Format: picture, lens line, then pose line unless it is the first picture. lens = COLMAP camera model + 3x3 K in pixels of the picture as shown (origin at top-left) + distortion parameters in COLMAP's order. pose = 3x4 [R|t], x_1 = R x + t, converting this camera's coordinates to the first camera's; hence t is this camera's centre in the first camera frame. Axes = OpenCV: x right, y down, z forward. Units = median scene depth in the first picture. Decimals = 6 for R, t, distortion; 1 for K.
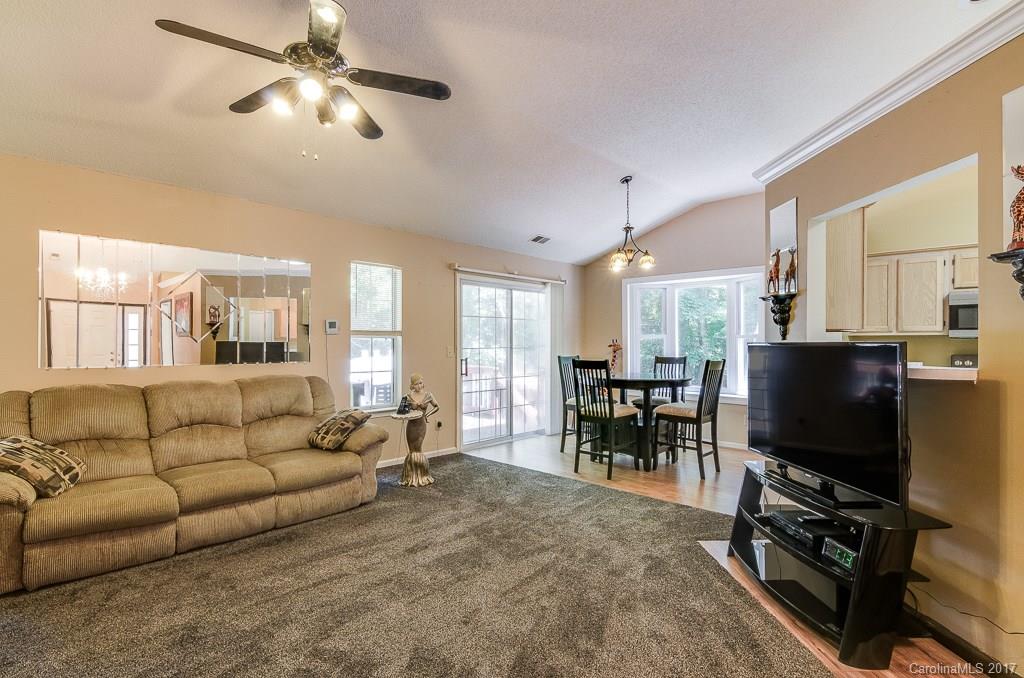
lens RADIAL K [[498.4, 0, 506.1], [0, 498.4, 342.5], [0, 0, 1]] dist [-0.001141, 0.000124]
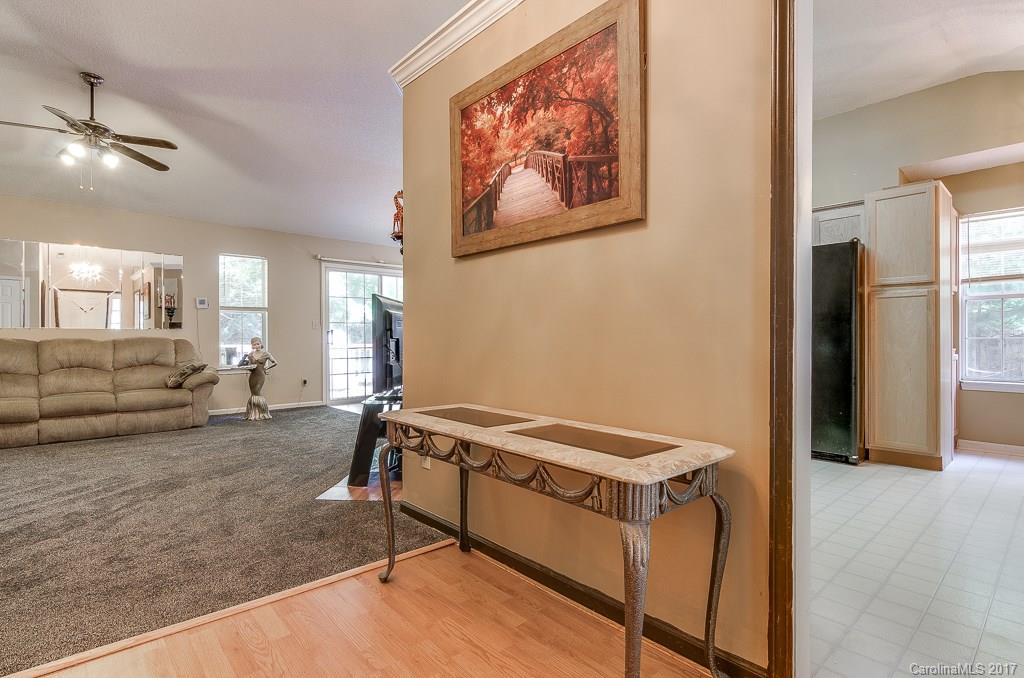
lens RADIAL K [[507.0, 0, 516.2], [0, 507.0, 340.0], [0, 0, 1]] dist [0.005240, 0.000681]
pose [[0.997048, -0.002680, -0.076739, 0.638607], [0.003304, 0.999962, 0.008007, 0.063146], [0.076714, -0.008237, 0.997019, -0.314863]]
